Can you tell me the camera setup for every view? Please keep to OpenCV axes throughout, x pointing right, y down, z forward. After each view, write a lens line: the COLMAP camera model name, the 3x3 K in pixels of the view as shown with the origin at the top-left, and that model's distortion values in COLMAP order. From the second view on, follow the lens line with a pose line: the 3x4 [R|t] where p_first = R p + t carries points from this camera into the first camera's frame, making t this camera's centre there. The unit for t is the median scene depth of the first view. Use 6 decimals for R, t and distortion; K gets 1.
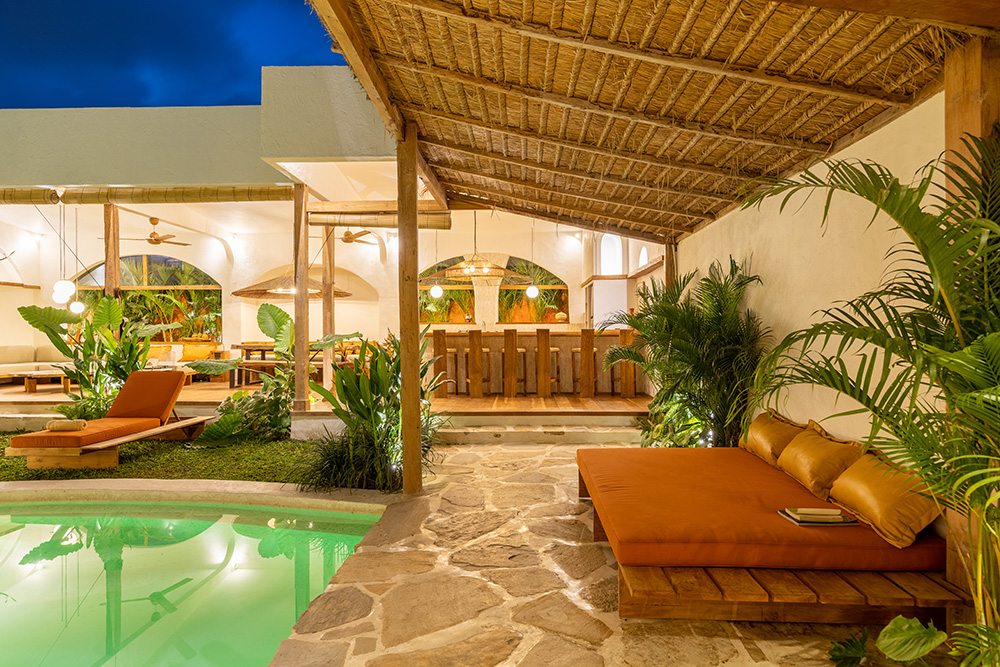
lens RADIAL K [[551.7, 0, 504.3], [0, 551.7, 331.2], [0, 0, 1]] dist [0.004521, 0.001605]
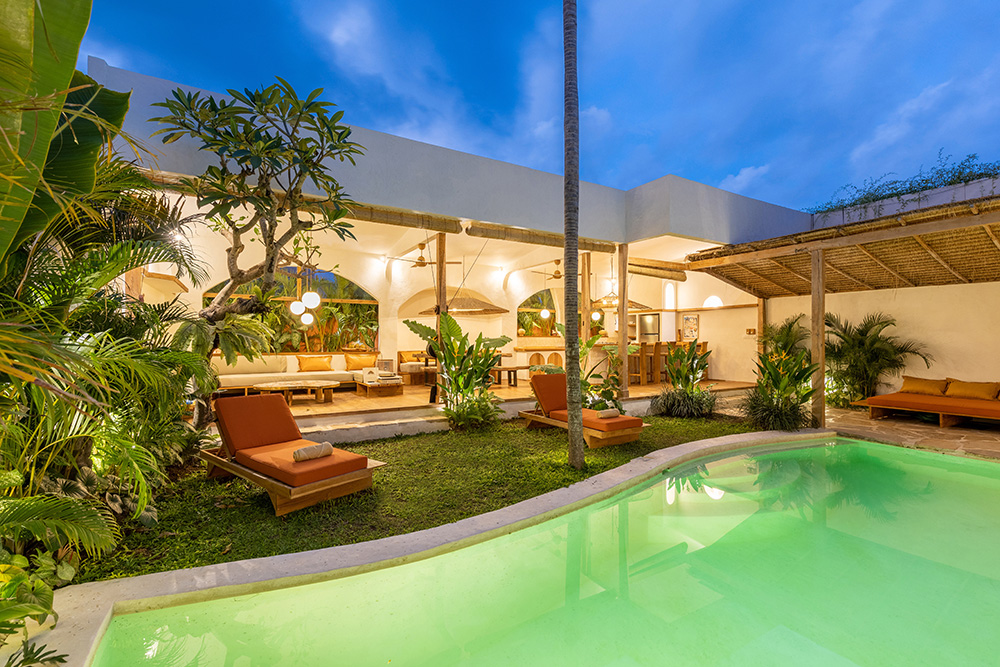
lens RADIAL K [[449.9, 0, 502.4], [0, 449.9, 332.0], [0, 0, 1]] dist [0.005428, 0.000216]
pose [[0.837934, 0.013884, 0.545595, -1.190213], [-0.004971, 0.999829, -0.017808, -0.007082], [-0.545749, 0.012210, 0.837860, 0.157566]]
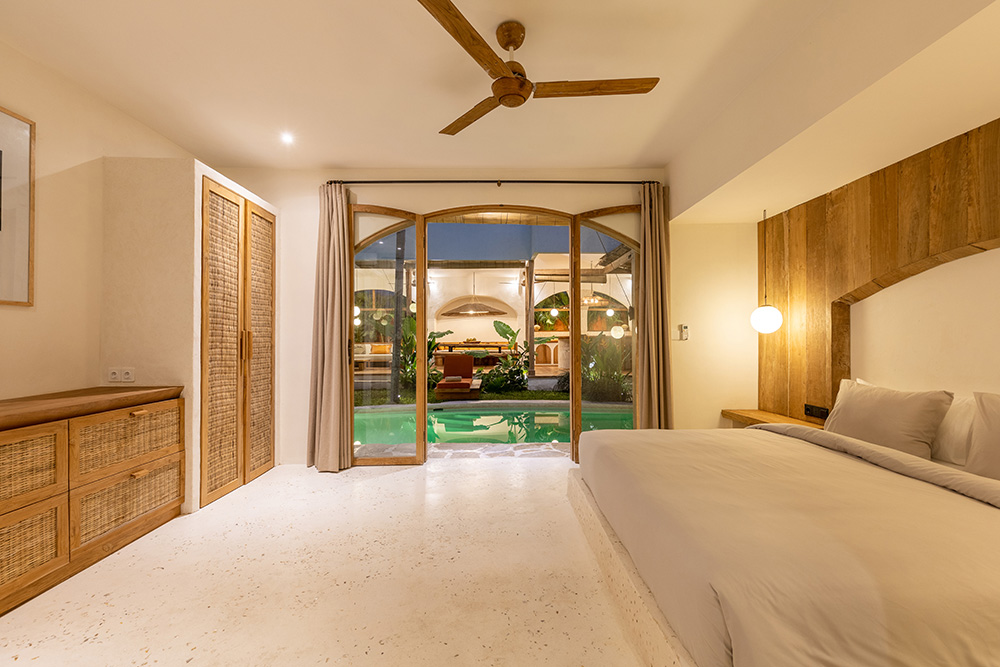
lens RADIAL K [[449.9, 0, 505.8], [0, 449.9, 333.0], [0, 0, 1]] dist [0.005428, 0.000216]
pose [[0.998256, -0.001828, 0.059000, -0.507847], [0.002399, 0.999951, -0.009597, 0.006895], [-0.058979, 0.009722, 0.998212, -0.537741]]
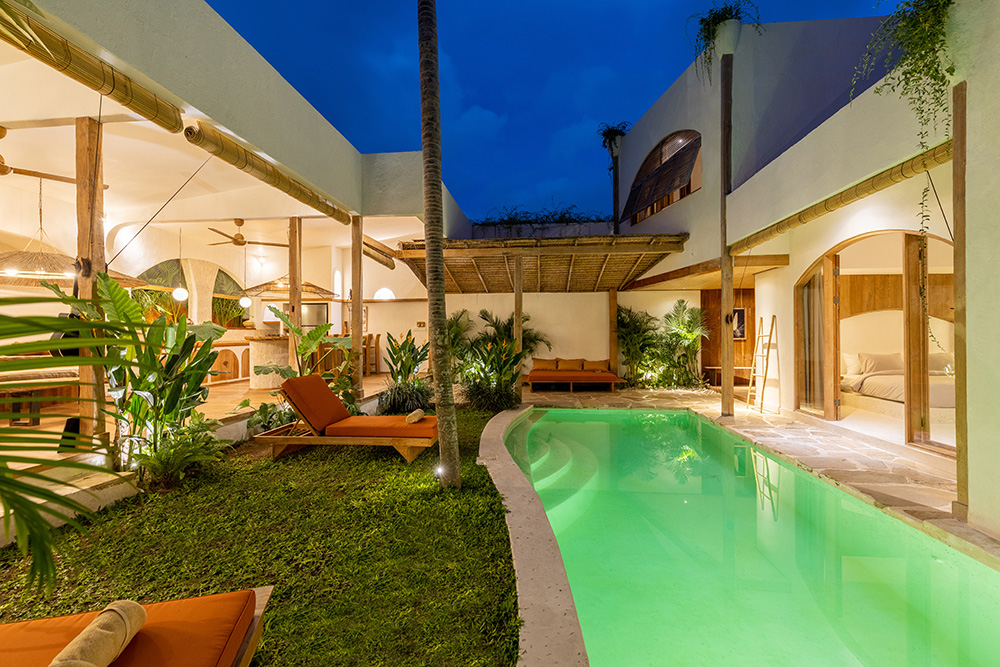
lens RADIAL K [[449.9, 0, 505.2], [0, 449.9, 334.4], [0, 0, 1]] dist [0.005428, 0.000216]
pose [[0.052550, 0.006652, 0.998596, -1.251680], [0.002973, 0.999972, -0.006817, 0.007375], [-0.998614, 0.003327, 0.052529, 0.568382]]
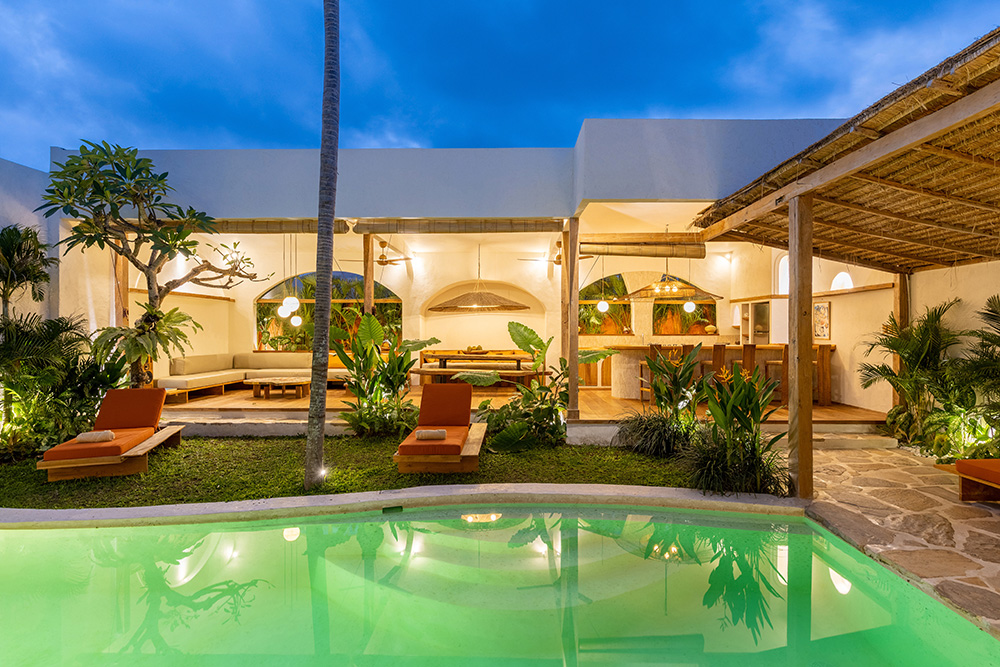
lens RADIAL K [[517.3, 0, 503.7], [0, 517.3, 332.7], [0, 0, 1]] dist [-0.003759, 0.000963]
pose [[0.999879, 0.003169, 0.015225, -0.483374], [-0.003265, 0.999975, 0.006263, -0.035177], [-0.015205, -0.006312, 0.999864, -0.049193]]
